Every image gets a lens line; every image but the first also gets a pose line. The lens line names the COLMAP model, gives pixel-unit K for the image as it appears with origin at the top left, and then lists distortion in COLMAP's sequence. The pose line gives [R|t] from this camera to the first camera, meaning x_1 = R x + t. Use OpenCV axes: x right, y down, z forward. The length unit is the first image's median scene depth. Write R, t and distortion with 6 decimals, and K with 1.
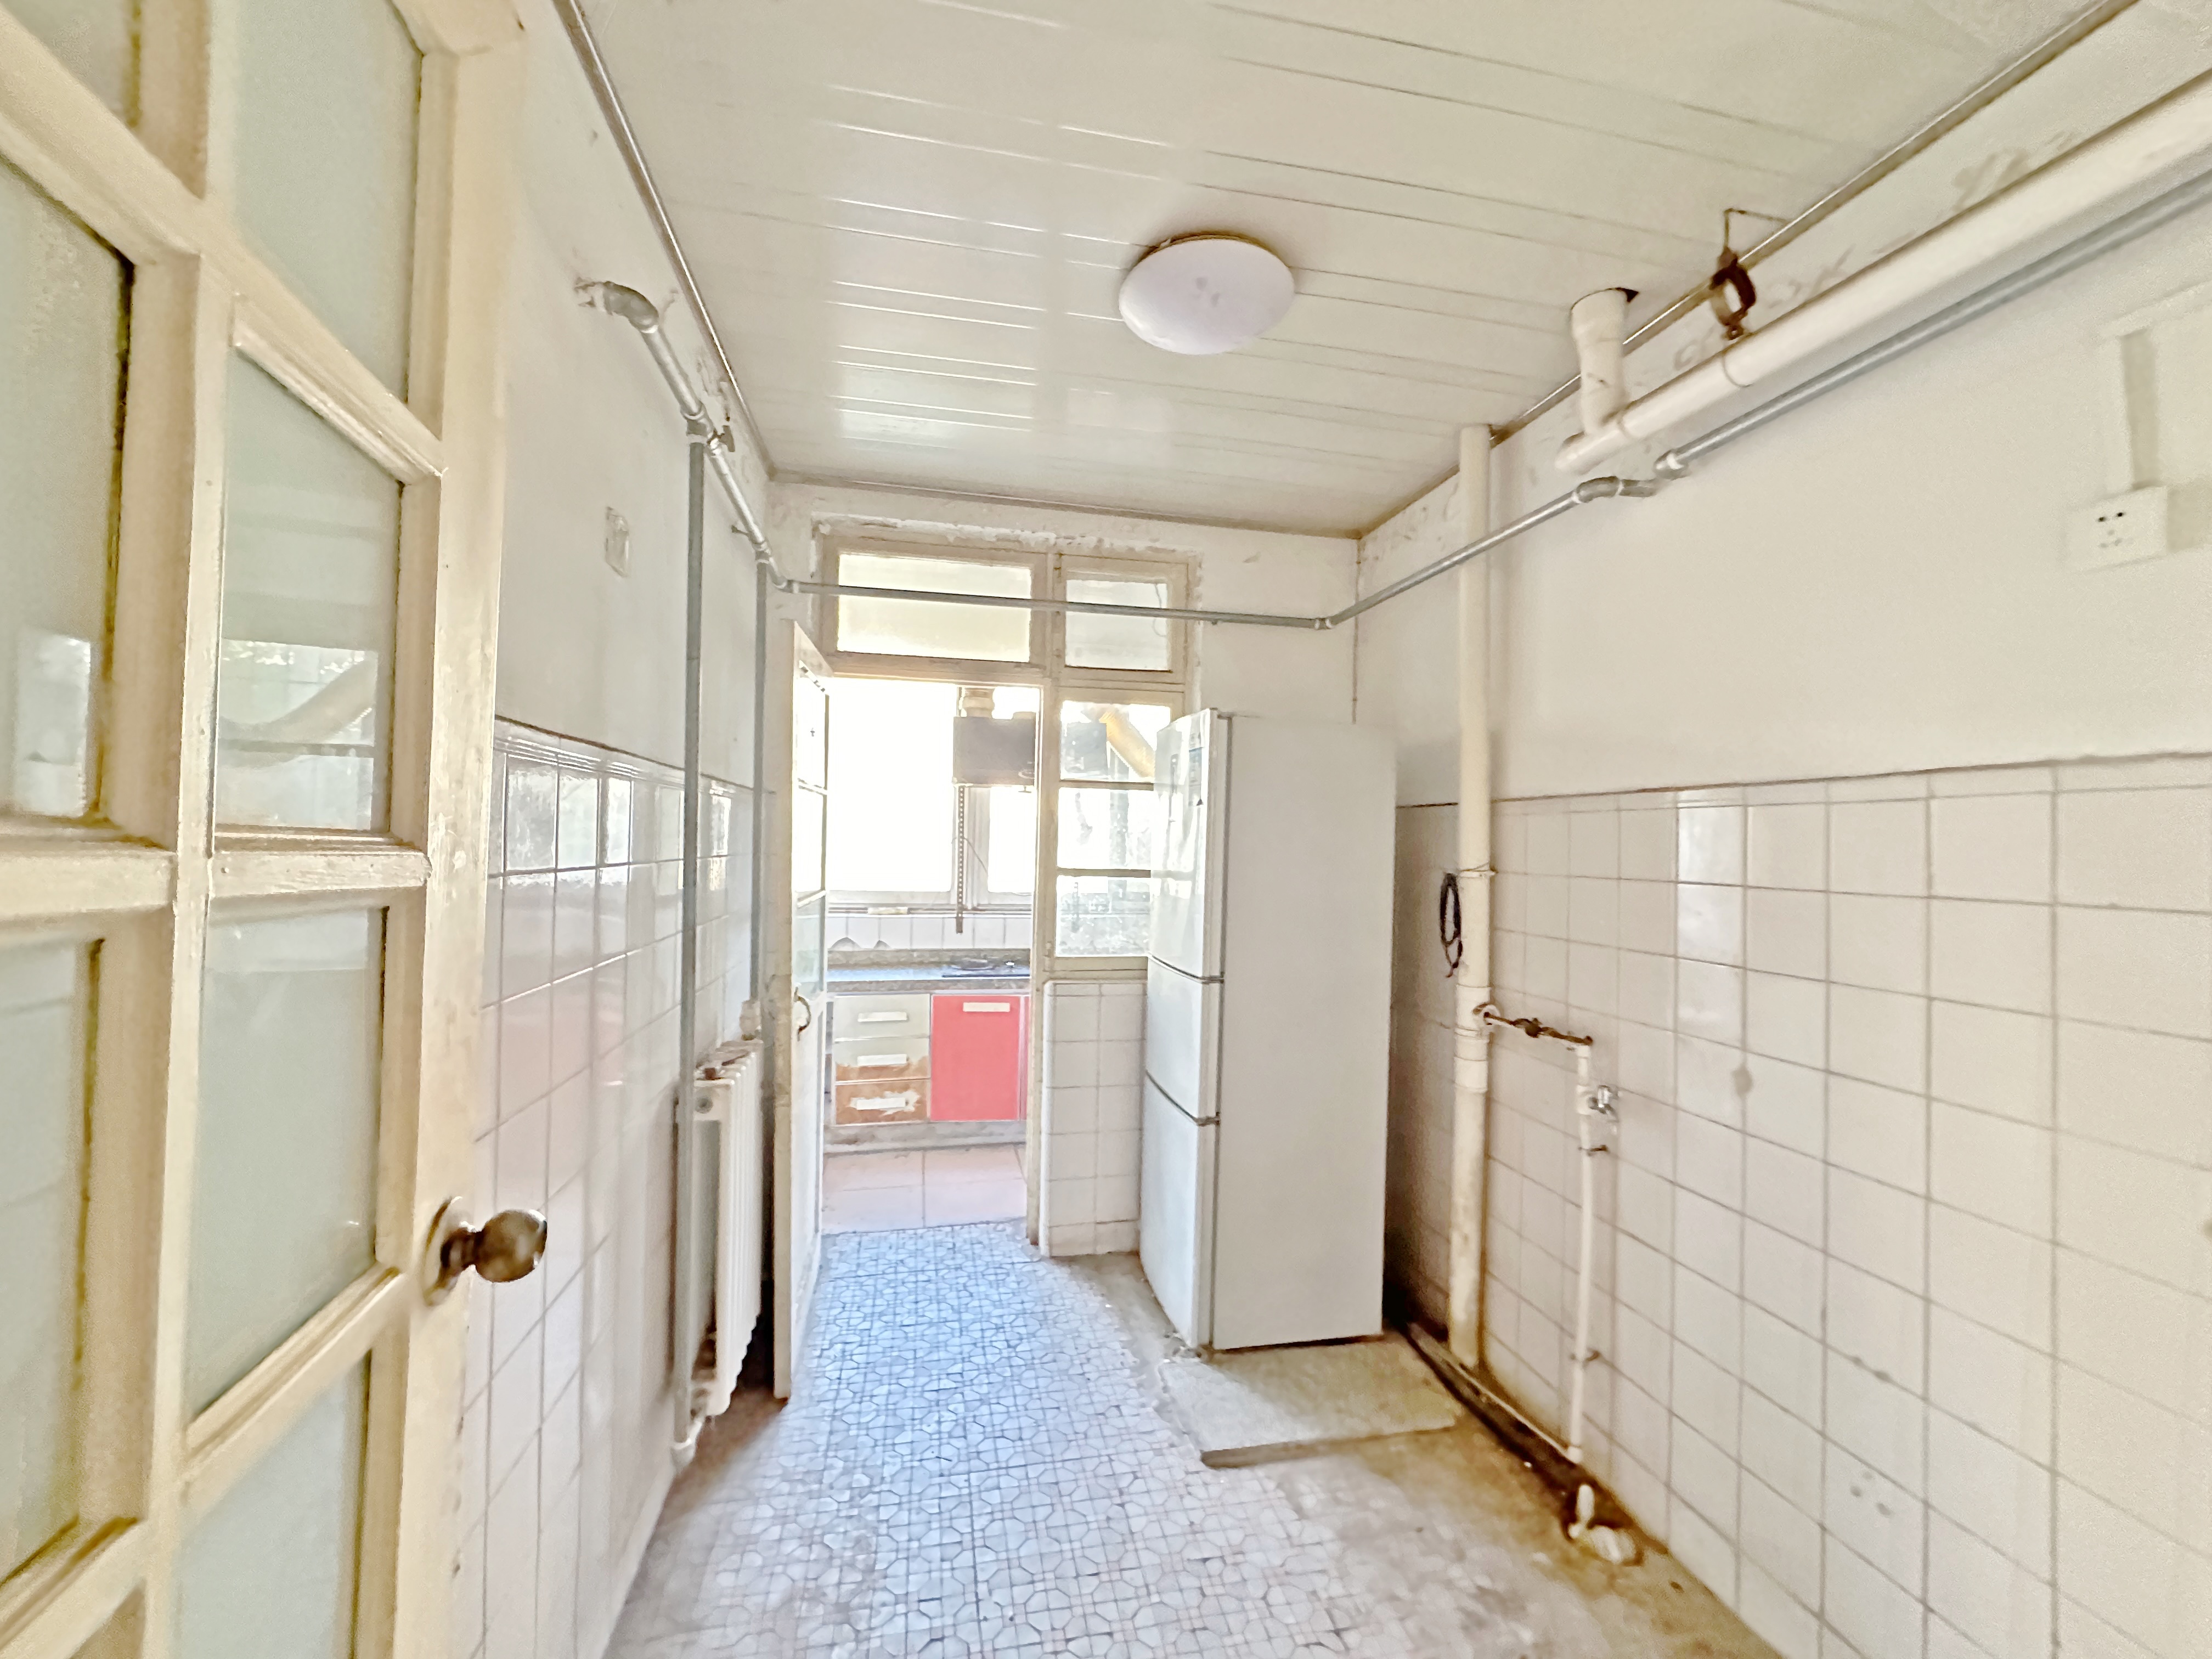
lens RADIAL K [[886.6, 0, 1106.0], [0, 886.6, 829.5], [0, 0, 1]] dist [0.000112, 0.000014]
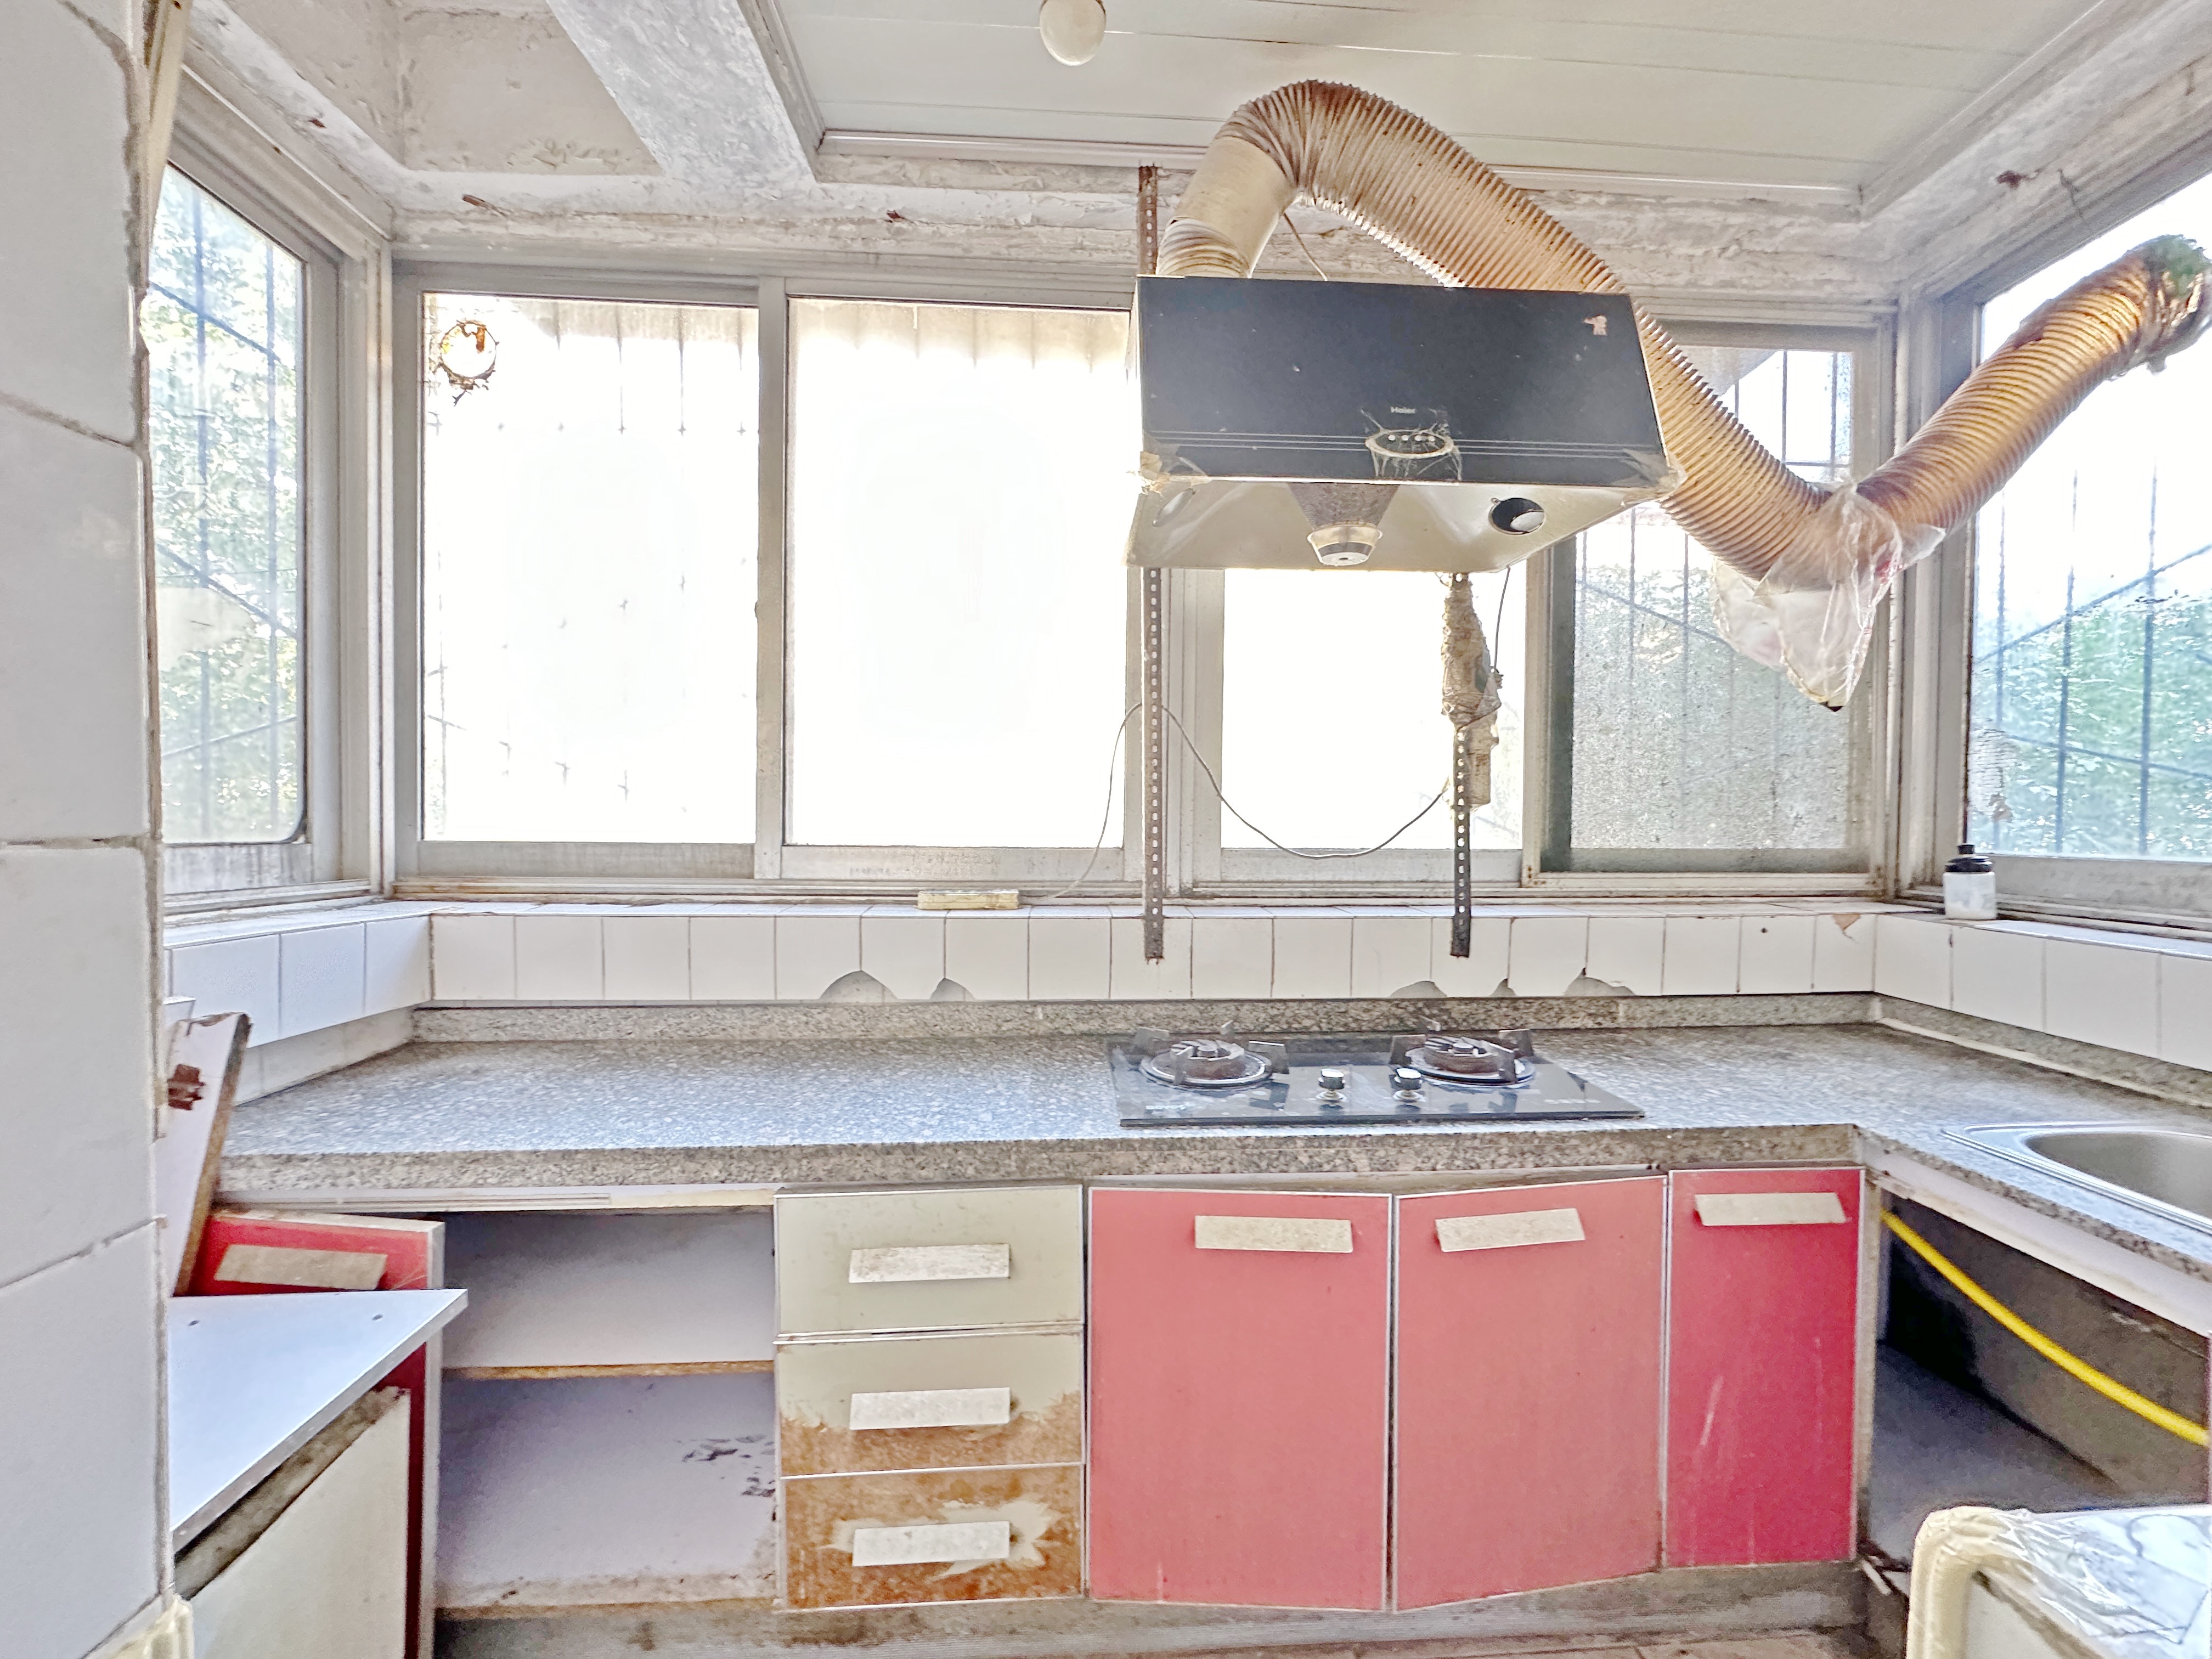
lens RADIAL K [[886.6, 0, 1106.0], [0, 886.6, 829.5], [0, 0, 1]] dist [0.000112, 0.000014]
pose [[0.988868, -0.012405, -0.148279, -0.130946], [0.016727, 0.999470, 0.027932, 0.052508], [0.147853, -0.030102, 0.988551, 0.639164]]
